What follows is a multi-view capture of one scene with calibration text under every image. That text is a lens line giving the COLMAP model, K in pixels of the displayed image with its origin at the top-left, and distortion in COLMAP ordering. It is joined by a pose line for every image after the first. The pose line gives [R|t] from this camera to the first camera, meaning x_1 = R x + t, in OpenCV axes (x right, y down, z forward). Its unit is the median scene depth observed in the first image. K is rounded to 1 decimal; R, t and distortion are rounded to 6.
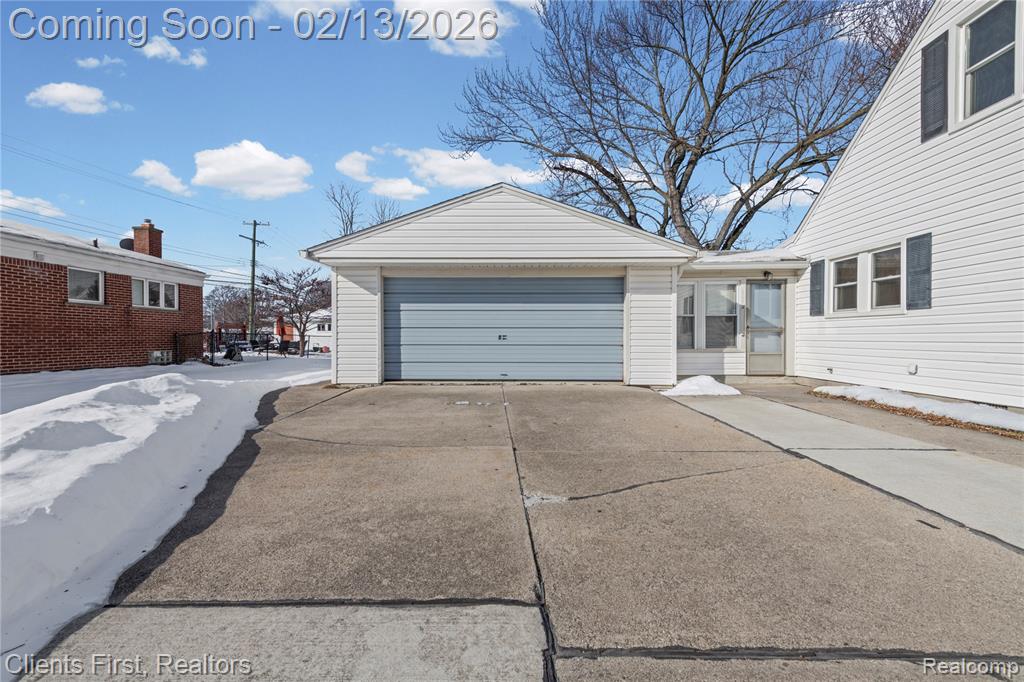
lens RADIAL K [[406.8, 0, 506.5], [0, 406.8, 341.6], [0, 0, 1]] dist [0.007978, -0.001656]
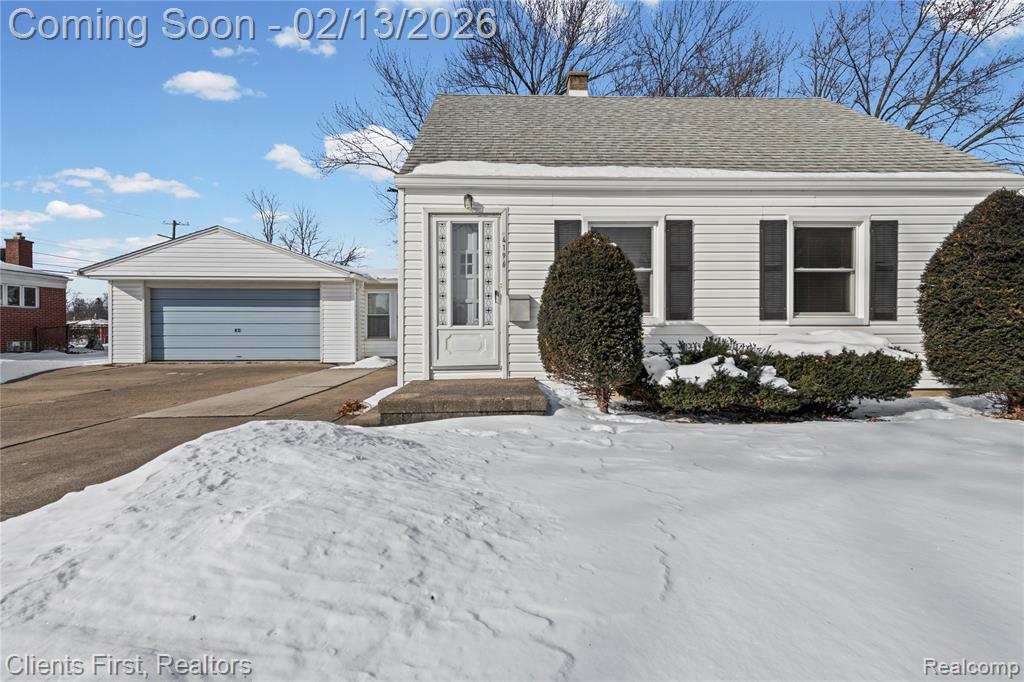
lens RADIAL K [[406.8, 0, 504.8], [0, 406.8, 337.9], [0, 0, 1]] dist [0.007978, -0.001656]
pose [[0.998790, -0.000408, 0.049175, 0.898570], [0.000063, 0.999975, 0.007020, 0.006279], [-0.049176, -0.007008, 0.998766, -0.504873]]
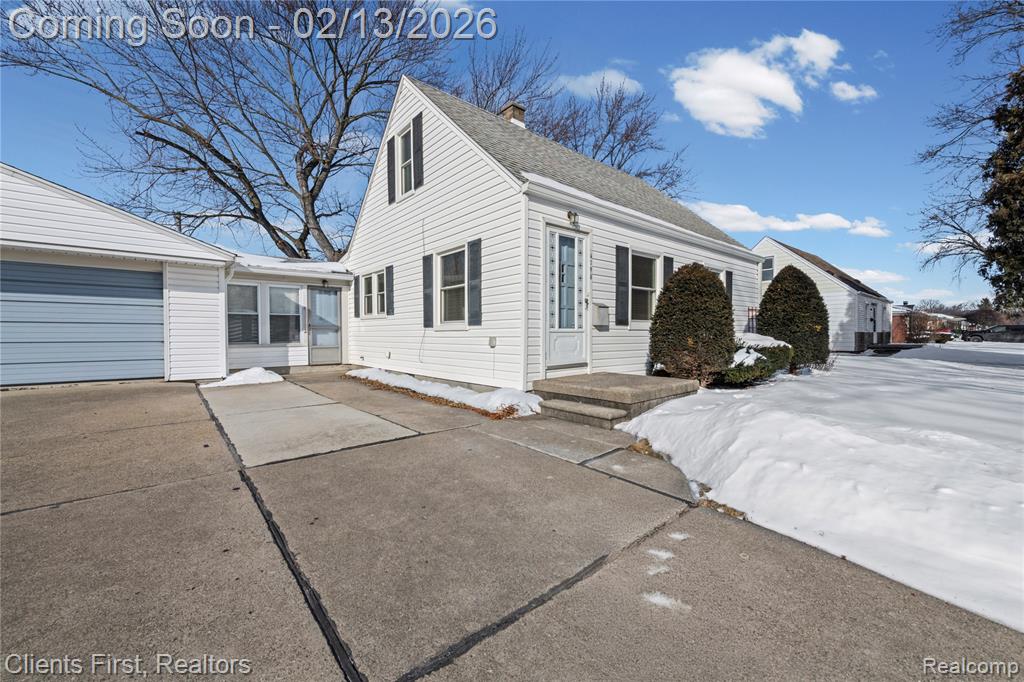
lens RADIAL K [[406.8, 0, 513.2], [0, 406.8, 342.1], [0, 0, 1]] dist [0.007978, -0.001656]
pose [[0.742688, -0.014192, 0.669487, 0.253243], [0.008686, 0.999895, 0.011560, 0.005866], [-0.669581, -0.002770, 0.742734, -0.310106]]
